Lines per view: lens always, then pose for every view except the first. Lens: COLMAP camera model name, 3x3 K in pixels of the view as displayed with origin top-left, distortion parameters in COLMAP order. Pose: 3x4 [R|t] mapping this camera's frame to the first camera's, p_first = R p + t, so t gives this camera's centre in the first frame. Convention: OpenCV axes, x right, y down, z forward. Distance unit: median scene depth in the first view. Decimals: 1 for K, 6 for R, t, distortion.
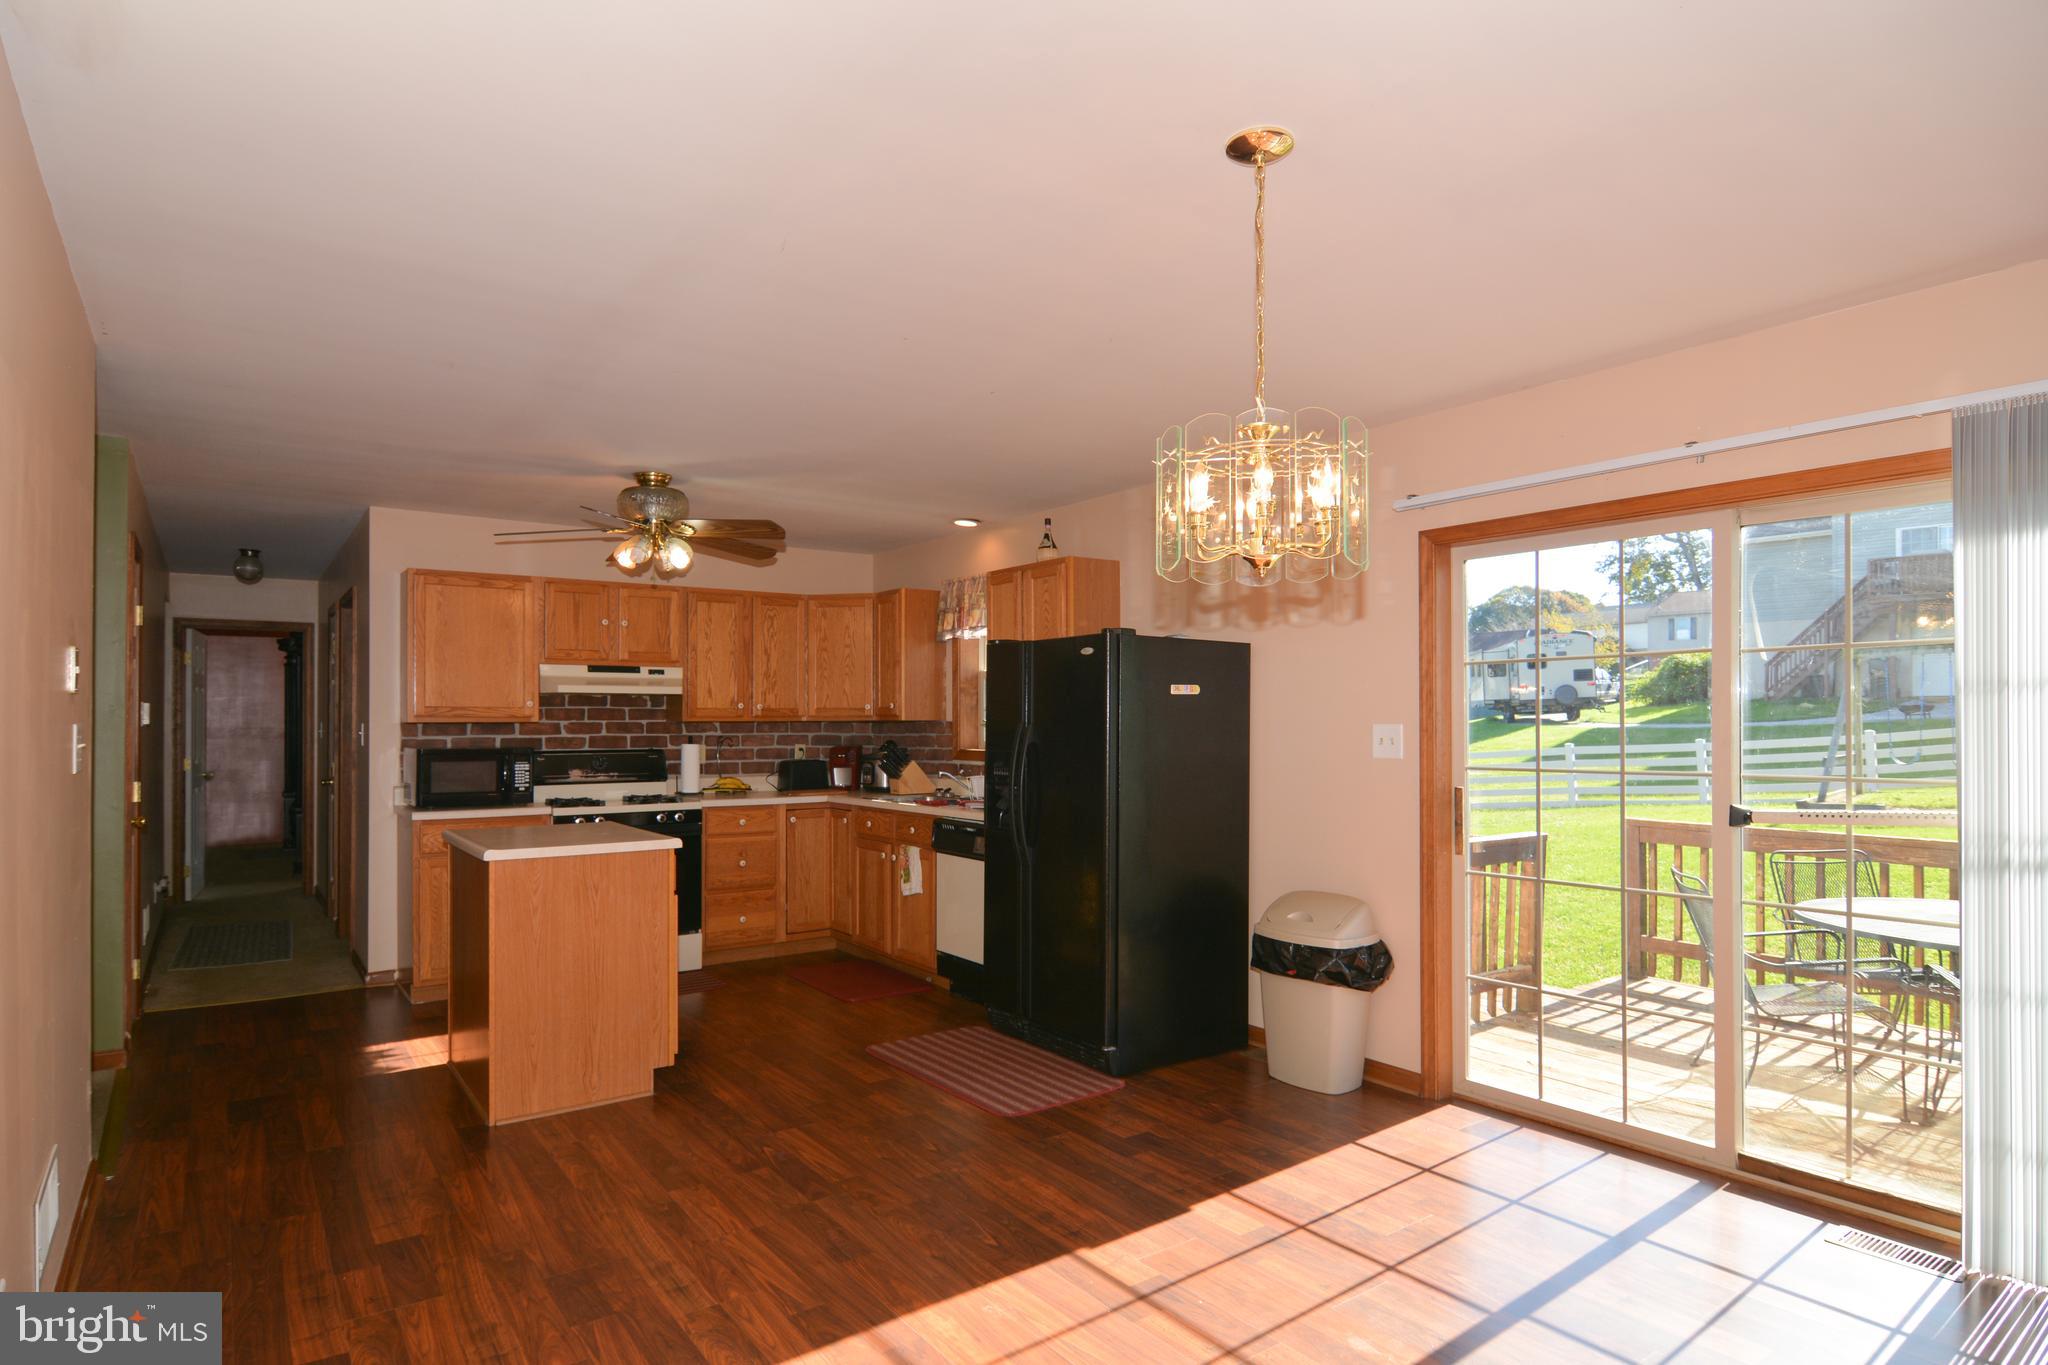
lens RADIAL K [[1114.7, 0, 1015.4], [0, 1114.7, 707.8], [0, 0, 1]] dist [-0.019559, -0.000078]
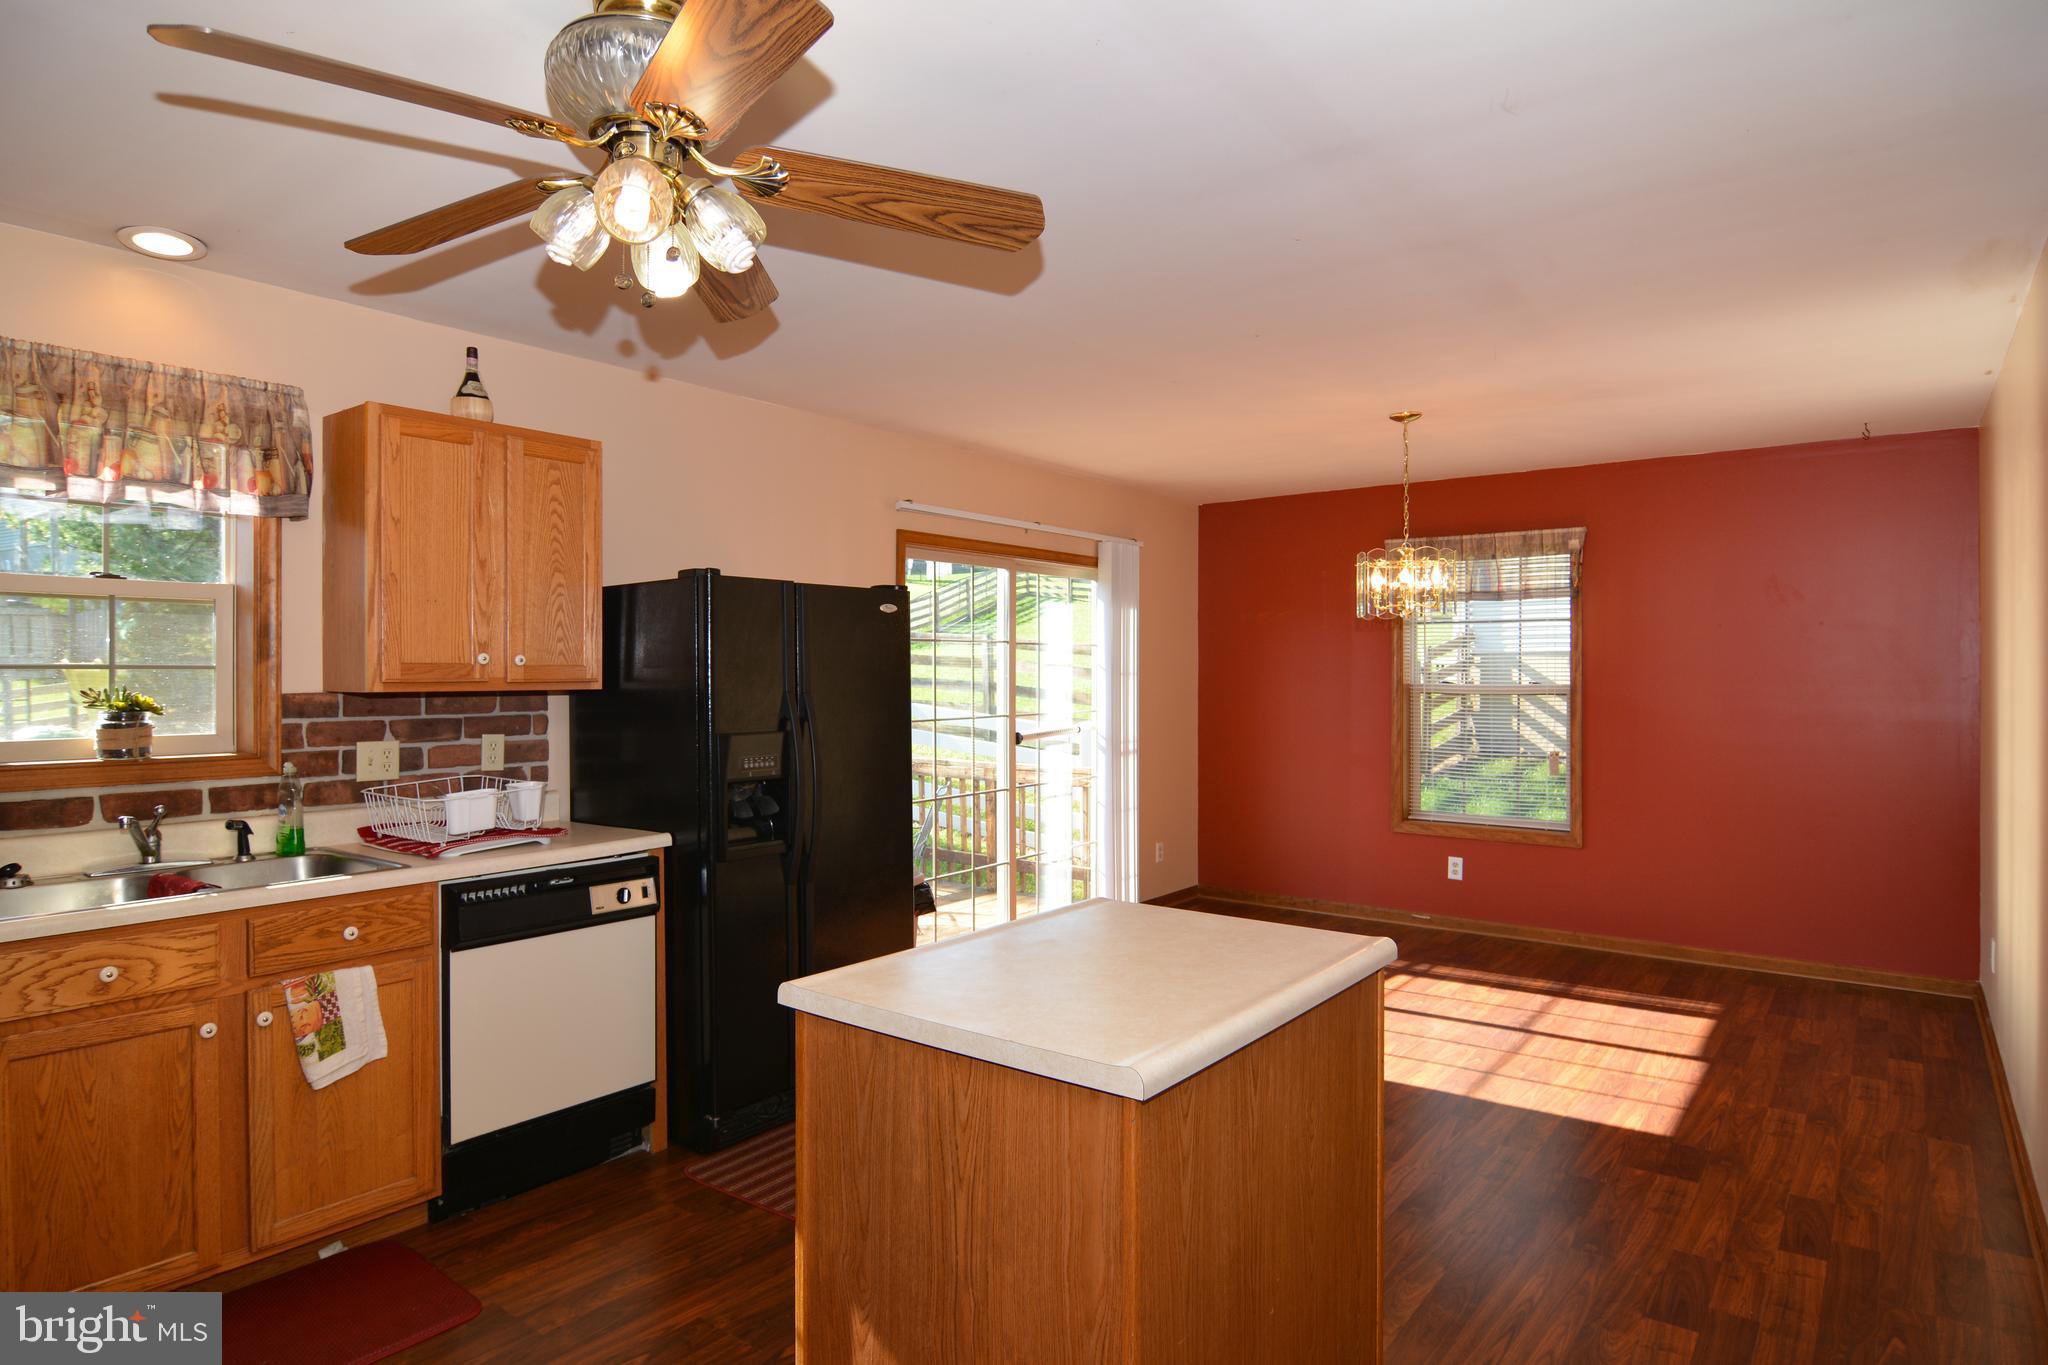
lens RADIAL K [[1143.6, 0, 1049.3], [0, 1143.6, 679.5], [0, 0, 1]] dist [-0.015336, -0.001057]
pose [[-0.299802, -0.002780, 0.953997, -0.915158], [-0.014173, 0.999898, -0.001540, 0.003707], [-0.953896, -0.013982, -0.299811, 1.271105]]
